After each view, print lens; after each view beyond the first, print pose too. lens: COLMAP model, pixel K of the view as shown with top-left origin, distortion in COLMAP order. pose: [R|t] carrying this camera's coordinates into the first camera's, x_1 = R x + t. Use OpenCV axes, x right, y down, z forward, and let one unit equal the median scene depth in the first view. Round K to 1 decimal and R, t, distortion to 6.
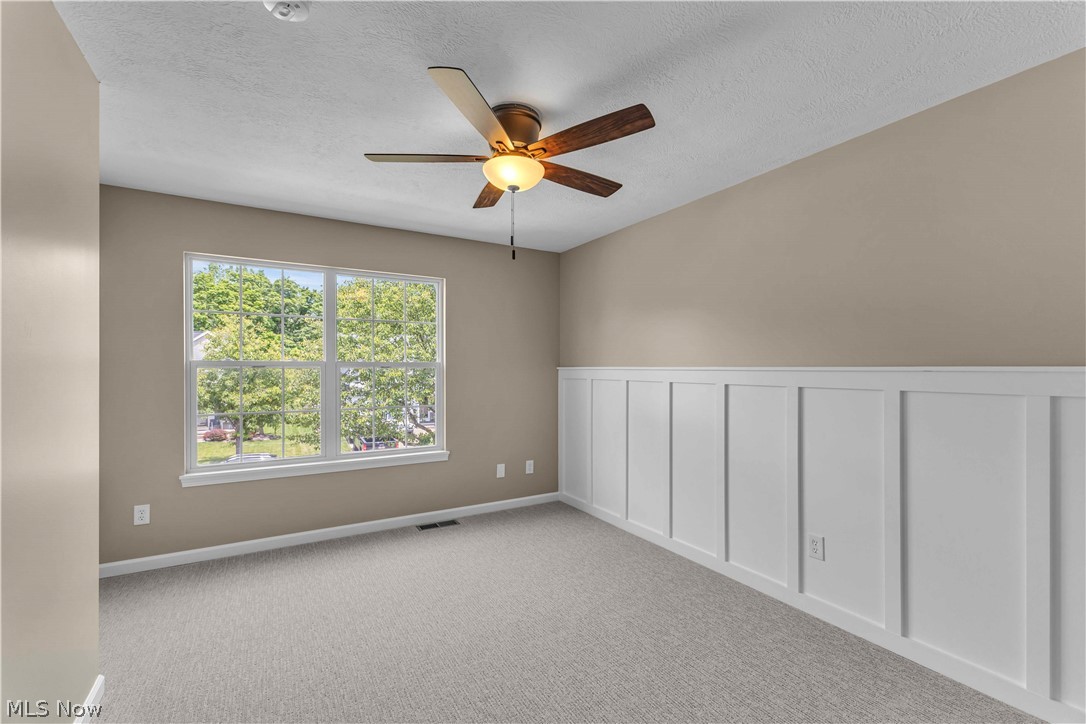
lens RADIAL K [[468.8, 0, 534.0], [0, 468.8, 367.2], [0, 0, 1]] dist [0.004634, 0.000179]
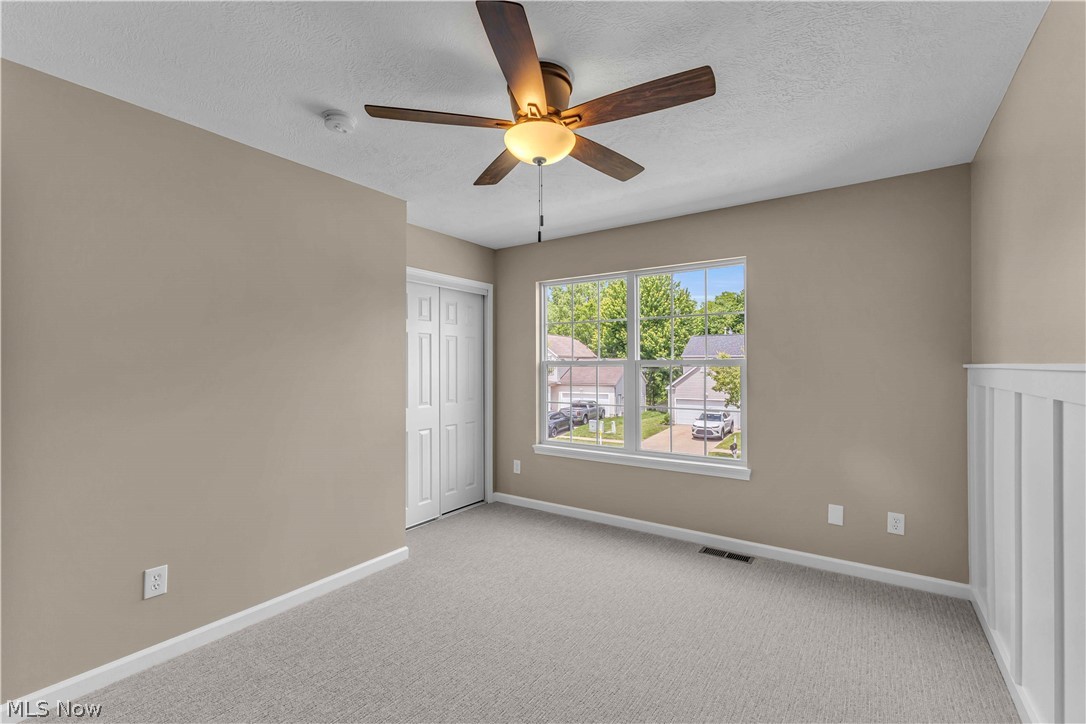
lens RADIAL K [[468.8, 0, 537.6], [0, 468.8, 363.5], [0, 0, 1]] dist [0.004634, 0.000179]
pose [[0.430694, -0.005139, -0.902483, 0.413759], [0.005274, 0.999981, -0.003178, -0.001745], [0.902483, -0.003391, 0.430713, 0.348474]]
